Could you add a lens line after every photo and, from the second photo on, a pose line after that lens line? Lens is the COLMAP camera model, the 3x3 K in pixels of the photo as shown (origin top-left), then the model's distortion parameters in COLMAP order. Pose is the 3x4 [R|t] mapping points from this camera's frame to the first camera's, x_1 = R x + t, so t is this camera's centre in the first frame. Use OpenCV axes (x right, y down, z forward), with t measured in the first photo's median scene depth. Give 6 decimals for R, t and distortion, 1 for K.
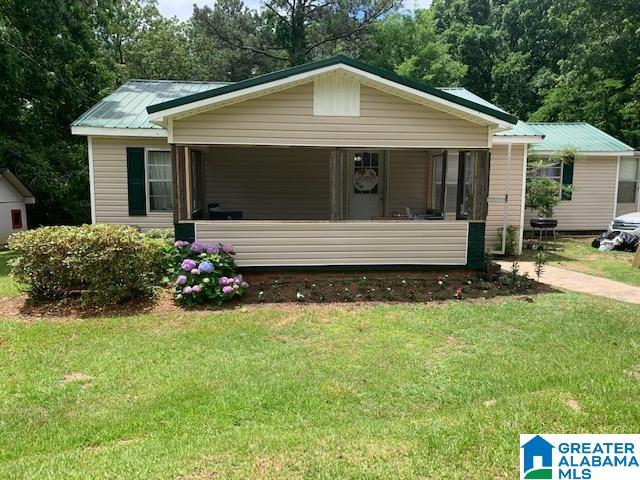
lens RADIAL K [[493.5, 0, 318.8], [0, 493.5, 240.0], [0, 0, 1]] dist [0.066745, -0.054127]
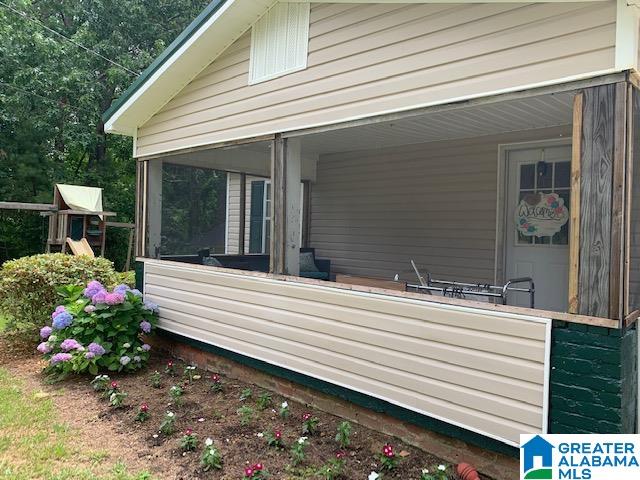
lens RADIAL K [[493.5, 0, 321.3], [0, 493.5, 238.6], [0, 0, 1]] dist [0.066745, -0.054127]
pose [[0.631124, 0.021629, -0.775381, 0.366466], [-0.127077, 0.988989, -0.075847, -0.034582], [0.765202, 0.146402, 0.626923, 0.552629]]
